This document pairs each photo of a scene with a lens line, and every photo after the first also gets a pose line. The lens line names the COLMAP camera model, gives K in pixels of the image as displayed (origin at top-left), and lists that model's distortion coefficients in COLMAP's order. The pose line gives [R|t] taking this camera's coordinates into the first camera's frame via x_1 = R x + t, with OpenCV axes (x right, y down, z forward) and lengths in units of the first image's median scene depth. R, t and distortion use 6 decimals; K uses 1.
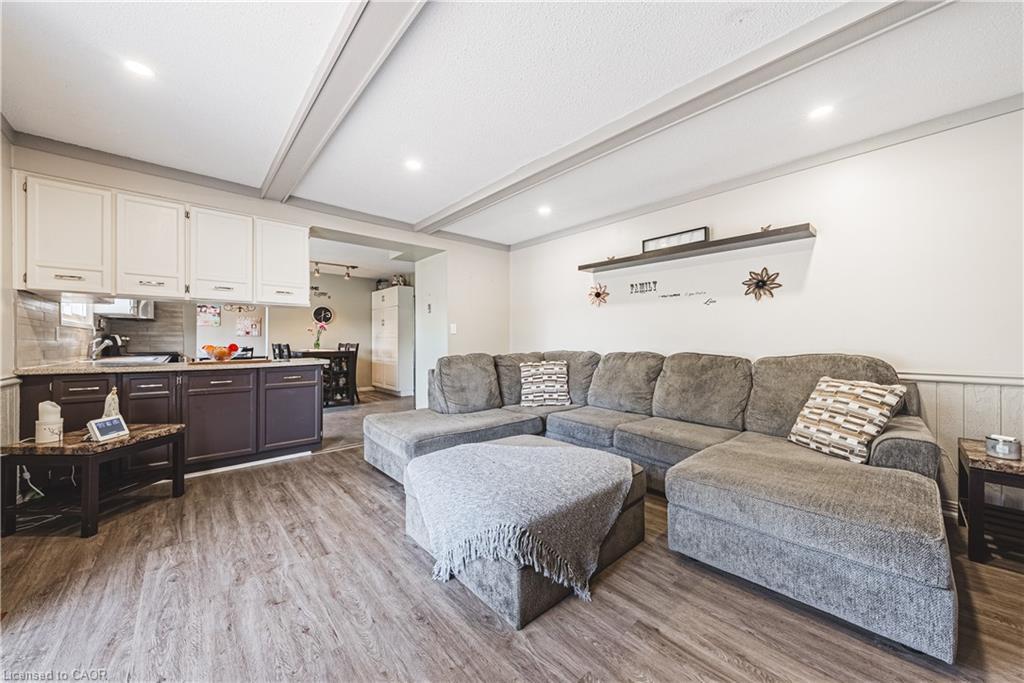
lens RADIAL K [[359.2, 0, 517.3], [0, 359.2, 342.7], [0, 0, 1]] dist [0.002414, -0.000309]
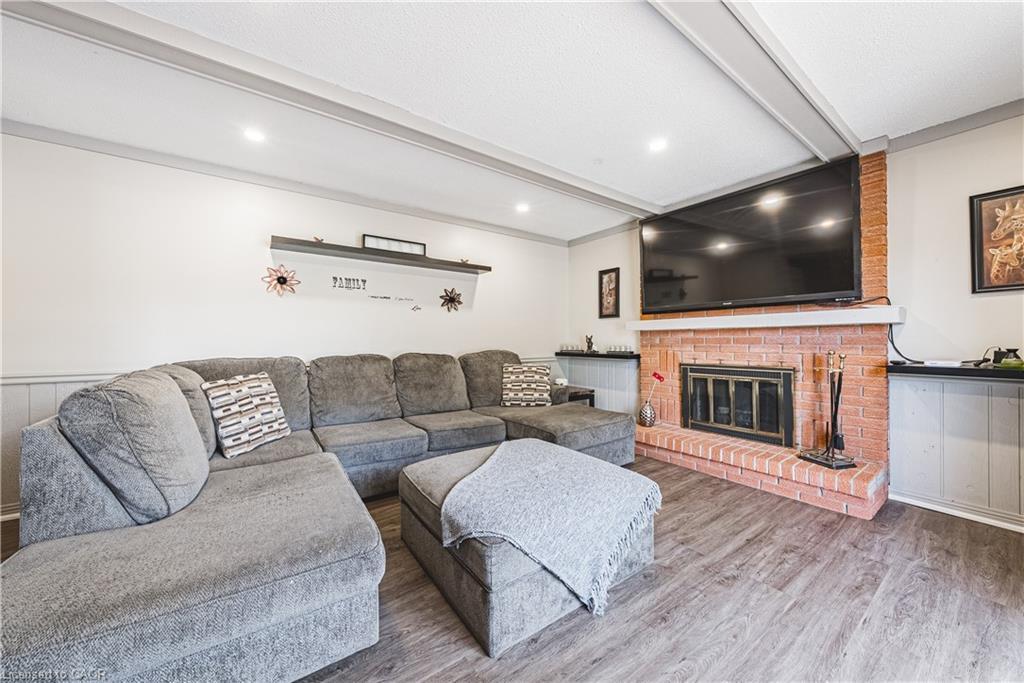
lens RADIAL K [[359.2, 0, 510.7], [0, 359.2, 343.4], [0, 0, 1]] dist [0.002414, -0.000309]
pose [[0.131922, -0.002407, 0.991257, -0.612574], [0.009309, 0.999956, 0.001190, -0.000546], [-0.991216, 0.009070, 0.131939, 0.599952]]
